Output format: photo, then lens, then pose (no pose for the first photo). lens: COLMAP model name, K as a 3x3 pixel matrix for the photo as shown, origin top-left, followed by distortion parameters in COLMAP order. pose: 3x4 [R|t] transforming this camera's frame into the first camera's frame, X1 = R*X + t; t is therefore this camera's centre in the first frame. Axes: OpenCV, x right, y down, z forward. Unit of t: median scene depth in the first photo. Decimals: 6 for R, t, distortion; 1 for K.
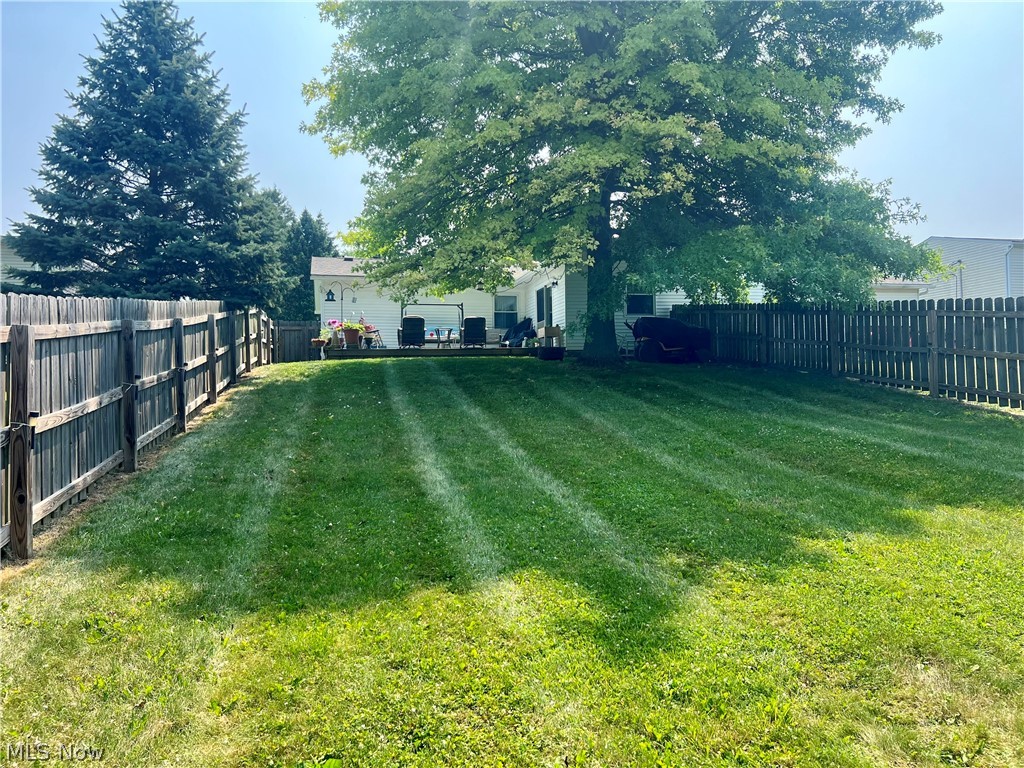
lens RADIAL K [[774.3, 0, 514.8], [0, 774.3, 386.4], [0, 0, 1]] dist [0.007749, -0.007587]
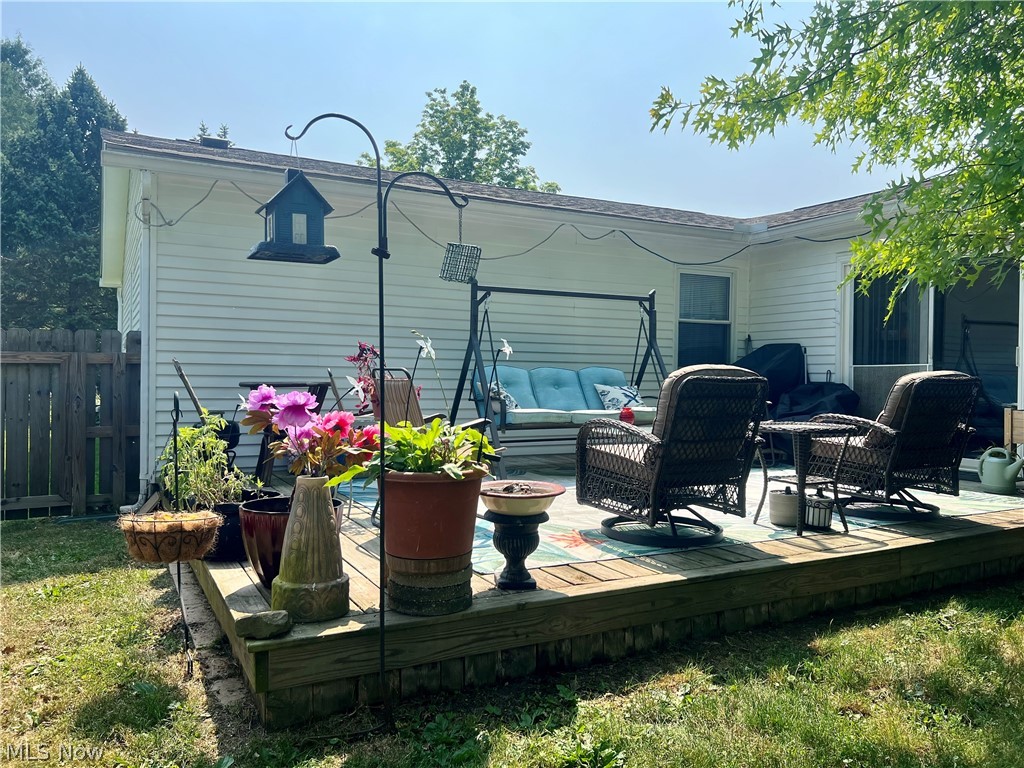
lens RADIAL K [[774.3, 0, 509.2], [0, 774.3, 379.2], [0, 0, 1]] dist [0.007749, -0.007587]
pose [[0.969209, 0.025780, 0.244886, -0.123743], [-0.031818, 0.999279, 0.020731, -0.050341], [-0.244175, -0.027884, 0.969330, 0.458224]]
